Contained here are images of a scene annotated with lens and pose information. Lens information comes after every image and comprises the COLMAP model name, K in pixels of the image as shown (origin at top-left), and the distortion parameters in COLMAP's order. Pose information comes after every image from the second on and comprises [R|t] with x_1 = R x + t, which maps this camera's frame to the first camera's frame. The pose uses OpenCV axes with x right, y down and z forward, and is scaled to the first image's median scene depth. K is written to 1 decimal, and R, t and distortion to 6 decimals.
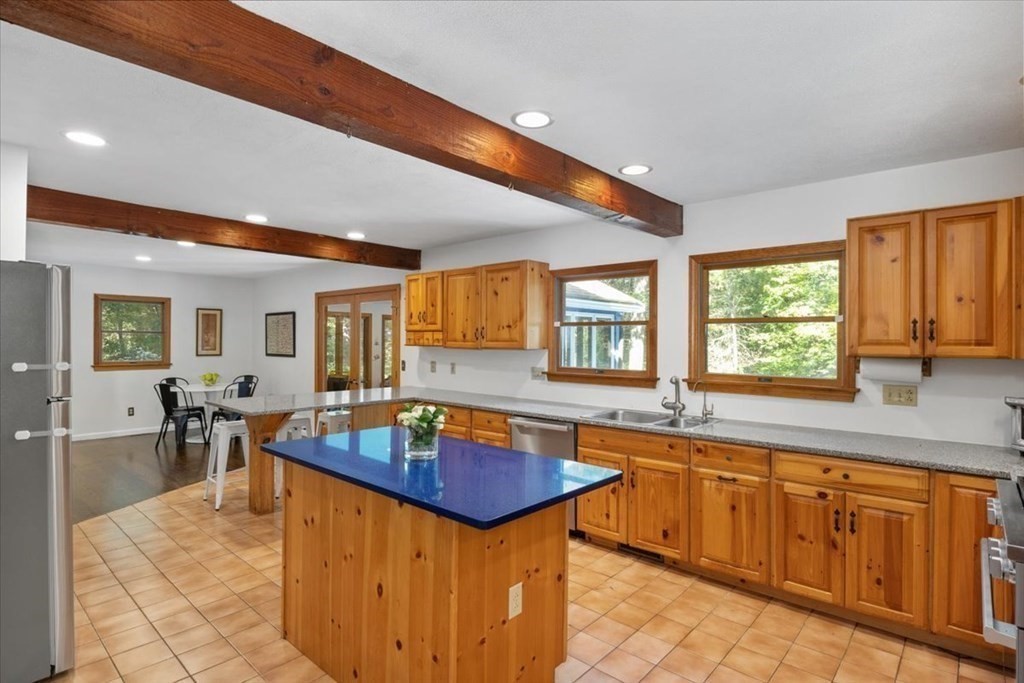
lens RADIAL K [[526.7, 0, 512.0], [0, 526.7, 341.5], [0, 0, 1]] dist [-0.003989, -0.000226]
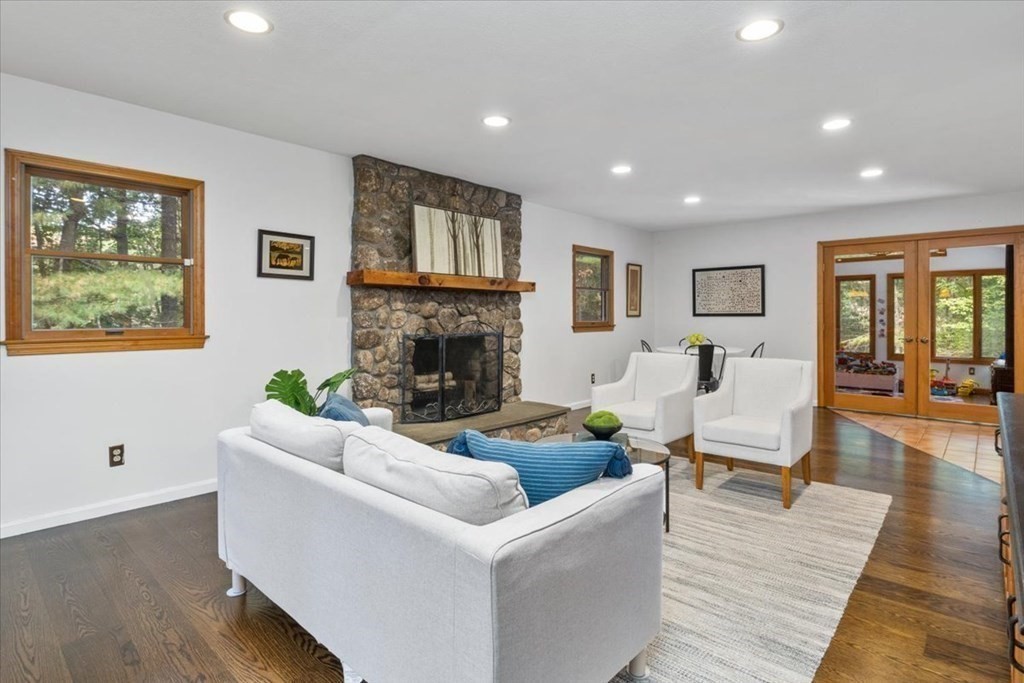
lens RADIAL K [[523.1, 0, 517.6], [0, 523.1, 315.4], [0, 0, 1]] dist [-0.004479, -0.000469]
pose [[0.999955, -0.009098, -0.002568, -1.398922], [0.009094, 0.999958, -0.001507, 0.044398], [0.002582, 0.001483, 0.999996, 0.196259]]
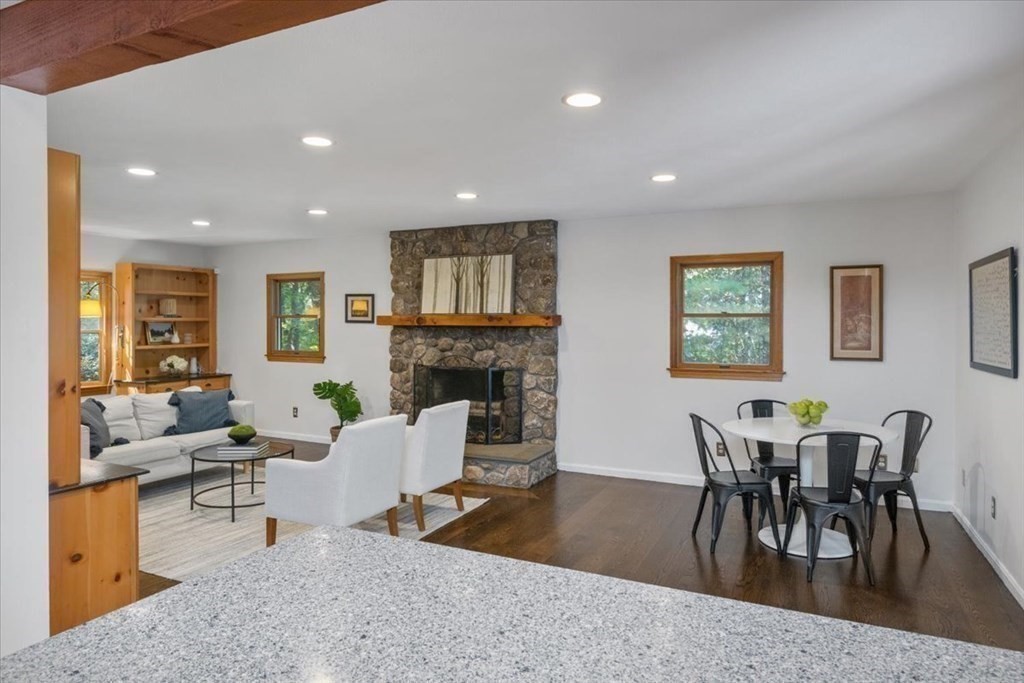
lens RADIAL K [[622.9, 0, 514.7], [0, 622.9, 327.5], [0, 0, 1]] dist [-0.010235, -0.001046]
pose [[0.275340, -0.001917, -0.961345, -0.182538], [-0.001864, 0.999995, -0.002528, -0.003659], [0.961345, 0.002488, 0.275335, 0.958705]]
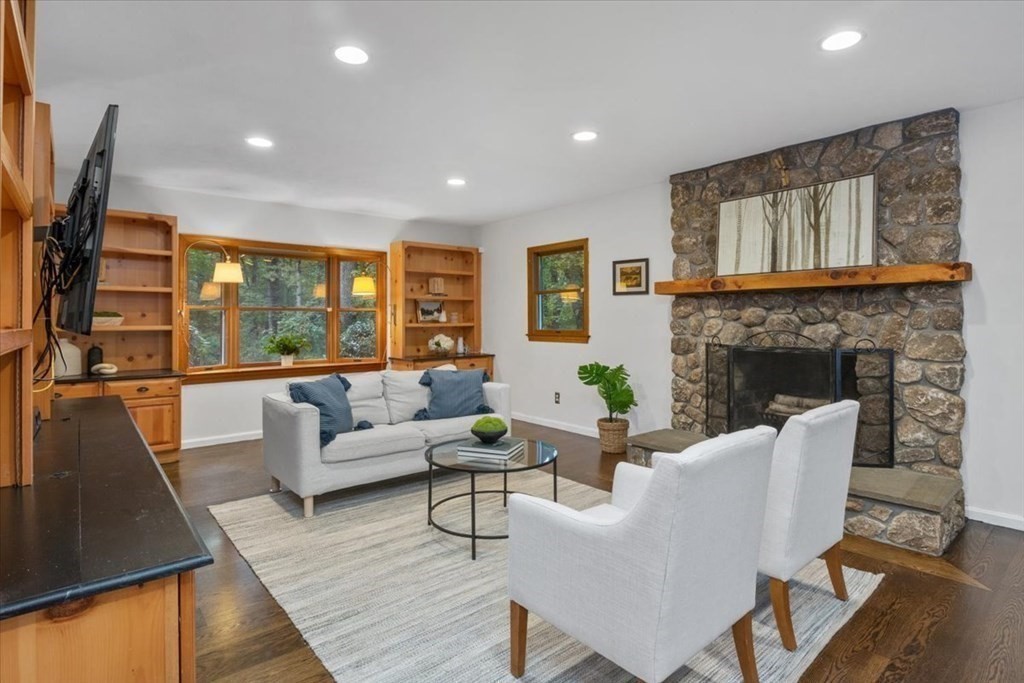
lens RADIAL K [[523.1, 0, 517.6], [0, 523.1, 315.4], [0, 0, 1]] dist [-0.004479, -0.000469]
pose [[-0.132569, -0.019129, -0.990989, -0.672921], [-0.000199, 0.999814, -0.019273, 0.045317], [0.991174, -0.002358, -0.132548, 0.926565]]
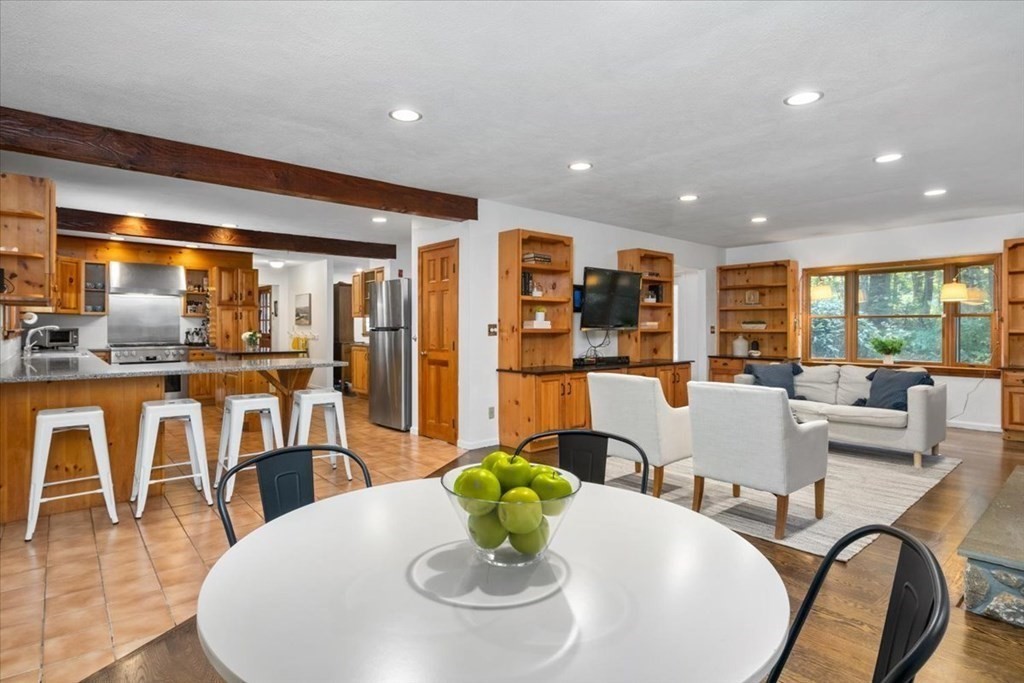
lens RADIAL K [[532.9, 0, 510.7], [0, 532.9, 329.1], [0, 0, 1]] dist [-0.003345, -0.000713]
pose [[-0.991858, -0.008823, 0.127040, -0.945836], [-0.008138, 0.999949, 0.005913, 0.042294], [-0.127086, 0.004832, -0.991880, 1.830110]]
